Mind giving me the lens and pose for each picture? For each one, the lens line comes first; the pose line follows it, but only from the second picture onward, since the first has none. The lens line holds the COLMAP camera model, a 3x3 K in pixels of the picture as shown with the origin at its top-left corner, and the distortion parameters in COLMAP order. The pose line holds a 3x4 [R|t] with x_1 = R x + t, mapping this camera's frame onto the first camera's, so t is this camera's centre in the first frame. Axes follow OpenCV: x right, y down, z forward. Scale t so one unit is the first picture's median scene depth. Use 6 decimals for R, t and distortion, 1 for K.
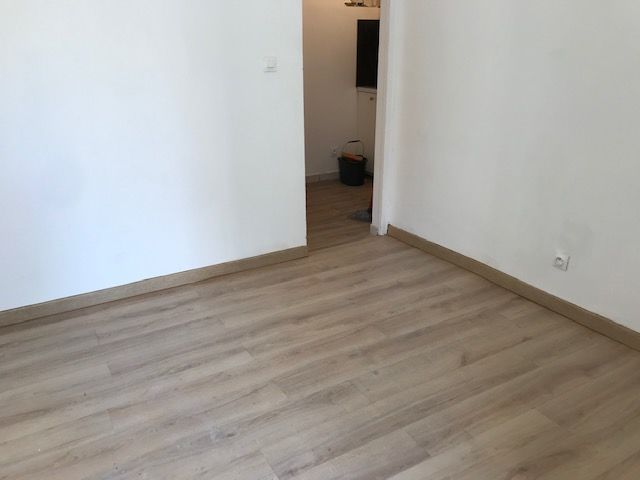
lens RADIAL K [[525.9, 0, 318.1], [0, 525.9, 231.3], [0, 0, 1]] dist [0.051351, -0.074959]
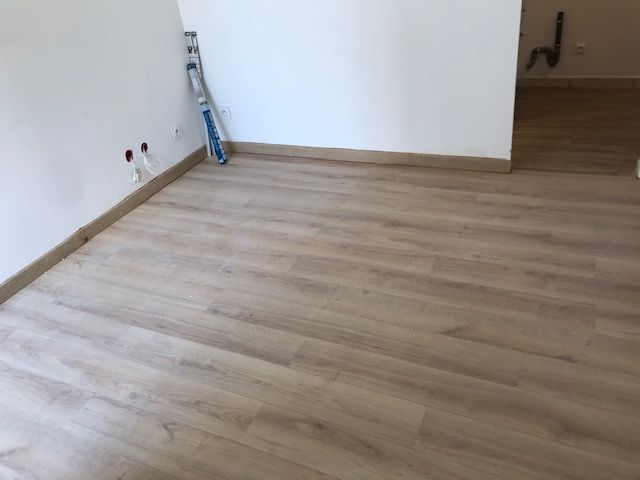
lens RADIAL K [[525.9, 0, 318.1], [0, 525.9, 231.3], [0, 0, 1]] dist [0.051351, -0.074959]
pose [[0.563723, 0.367633, -0.739636, 0.679870], [-0.176991, 0.928448, 0.326585, -0.130299], [0.806778, -0.053195, 0.588456, 0.327184]]
